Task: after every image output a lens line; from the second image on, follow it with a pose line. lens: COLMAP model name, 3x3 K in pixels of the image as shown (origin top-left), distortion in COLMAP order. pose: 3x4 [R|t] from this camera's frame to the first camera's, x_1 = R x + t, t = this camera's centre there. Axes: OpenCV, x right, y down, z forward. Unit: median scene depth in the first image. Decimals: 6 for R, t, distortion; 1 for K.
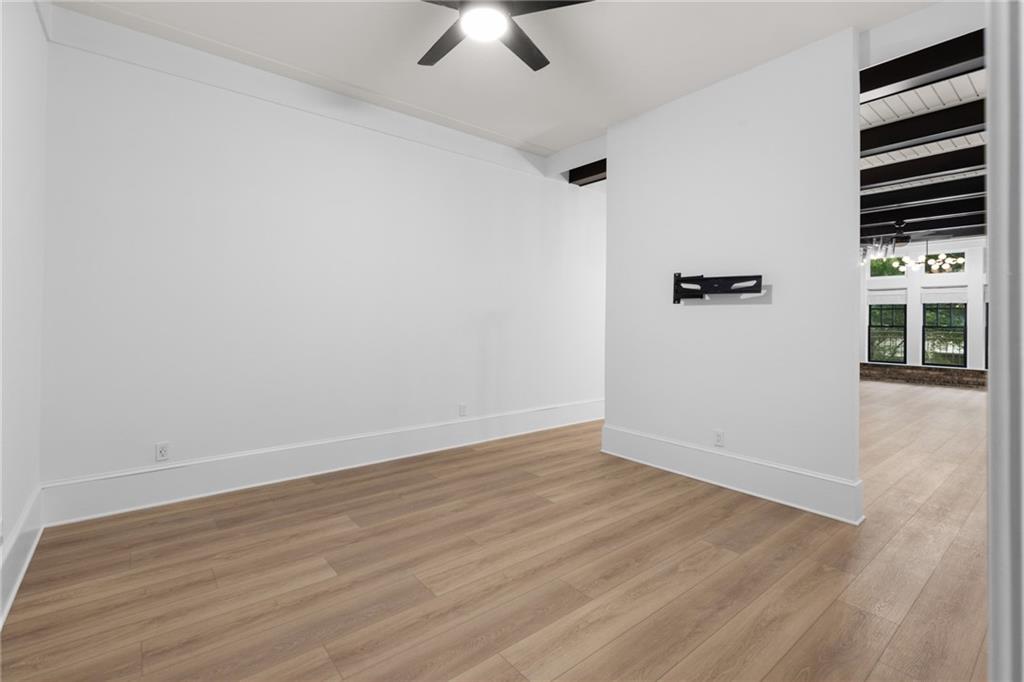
lens RADIAL K [[463.5, 0, 507.9], [0, 463.5, 322.0], [0, 0, 1]] dist [0.004852, 0.000514]
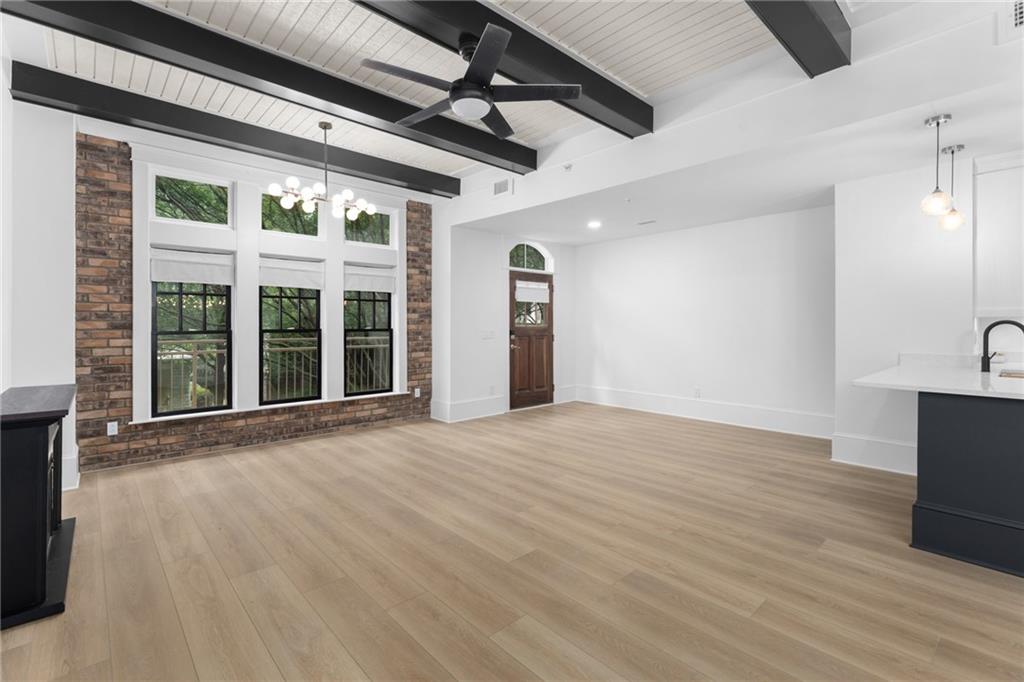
lens RADIAL K [[463.5, 0, 505.9], [0, 463.5, 323.0], [0, 0, 1]] dist [0.004852, 0.000514]
pose [[-0.054220, -0.005085, 0.998516, 1.098322], [0.005254, 0.999972, 0.005378, -0.000433], [-0.998515, 0.005538, -0.054192, 2.270349]]
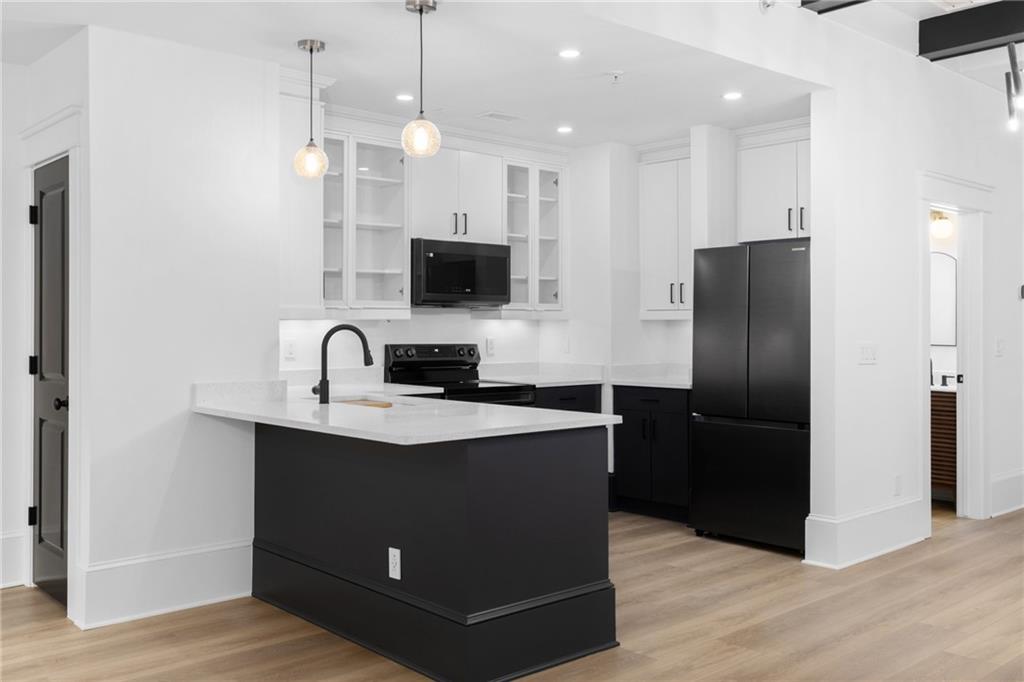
lens RADIAL K [[945.9, 0, 502.4], [0, 945.9, 327.5], [0, 0, 1]] dist [-0.003490, 0.000000]
pose [[-0.998566, -0.008270, -0.052891, 1.895802], [-0.008328, 0.999965, 0.000871, 0.005701], [0.052882, 0.001310, -0.998600, 2.531507]]
